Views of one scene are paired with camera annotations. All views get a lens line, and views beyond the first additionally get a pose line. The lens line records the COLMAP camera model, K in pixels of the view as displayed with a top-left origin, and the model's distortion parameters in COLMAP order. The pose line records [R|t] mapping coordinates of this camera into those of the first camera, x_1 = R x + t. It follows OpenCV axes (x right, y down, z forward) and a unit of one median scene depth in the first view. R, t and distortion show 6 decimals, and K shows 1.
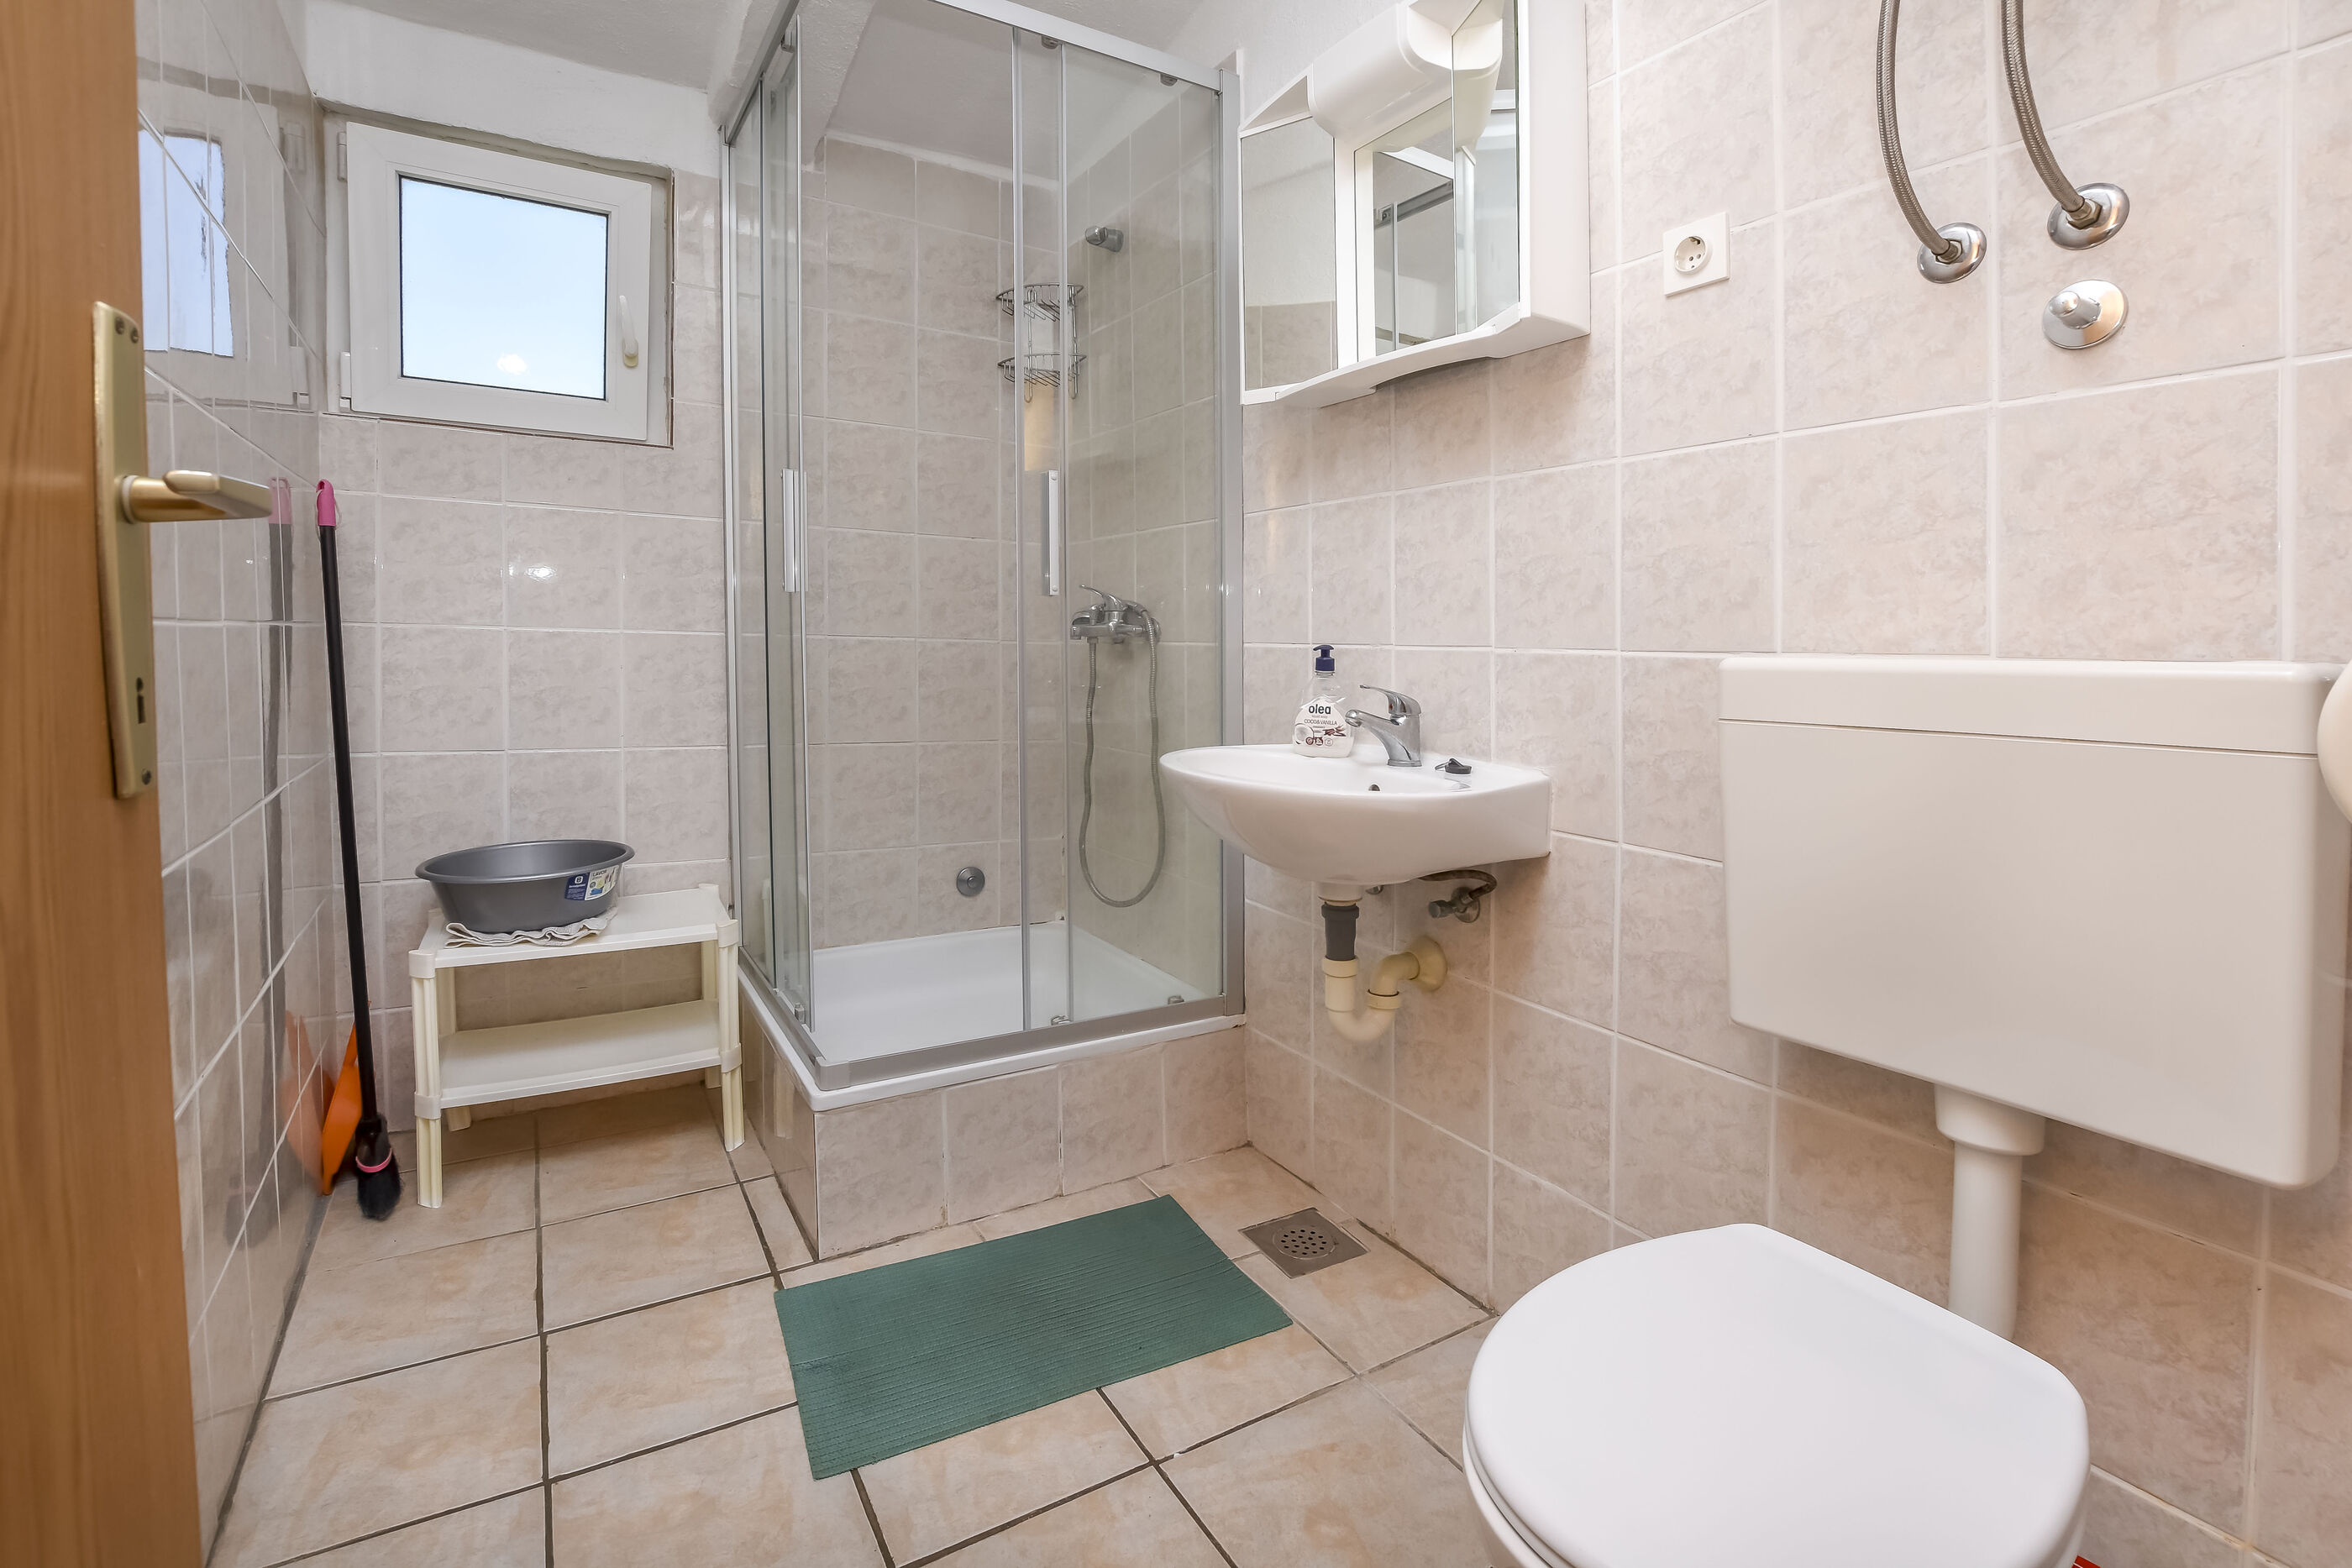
lens RADIAL K [[1073.2, 0, 1104.7], [0, 1073.2, 688.3], [0, 0, 1]] dist [-0.029233, 0.005114]
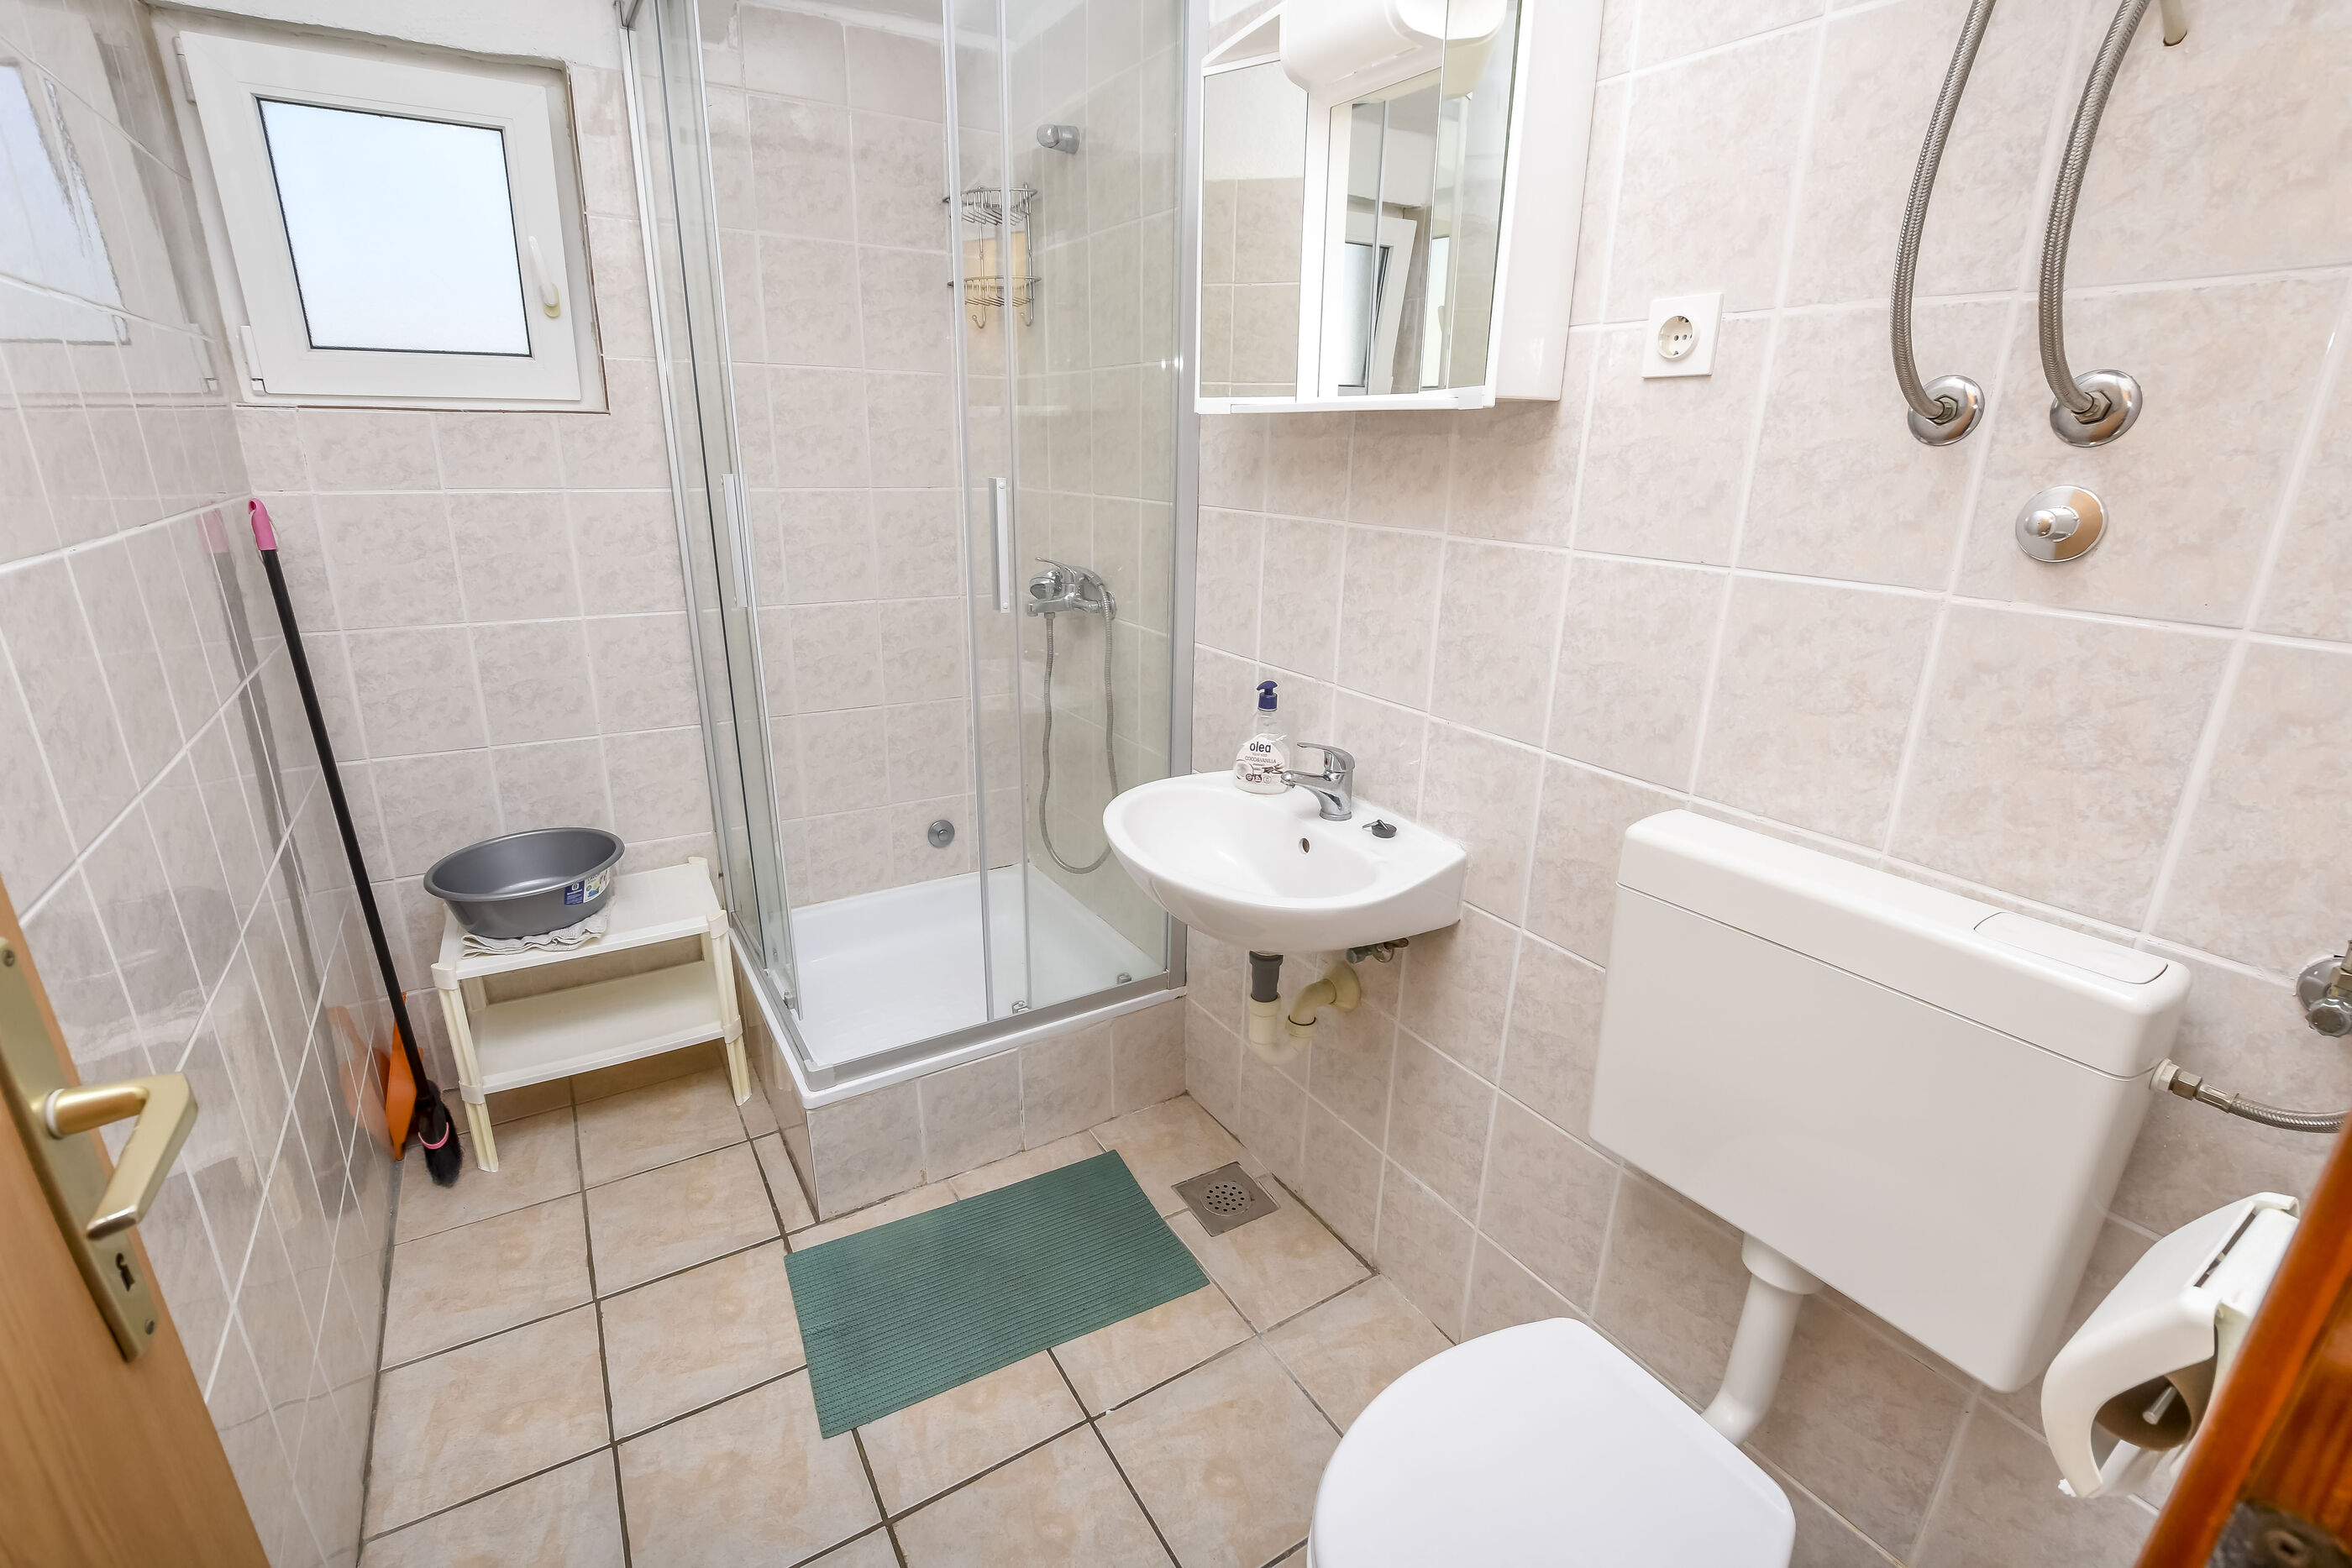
lens RADIAL K [[1023.3, 0, 1090.4], [0, 1023.3, 769.1], [0, 0, 1]] dist [-0.027495, 0.004613]
pose [[0.999980, -0.006345, -0.000055, 0.040648], [0.006083, 0.956094, 0.292998, -0.288897], [-0.001806, -0.292992, 0.956113, 0.051309]]
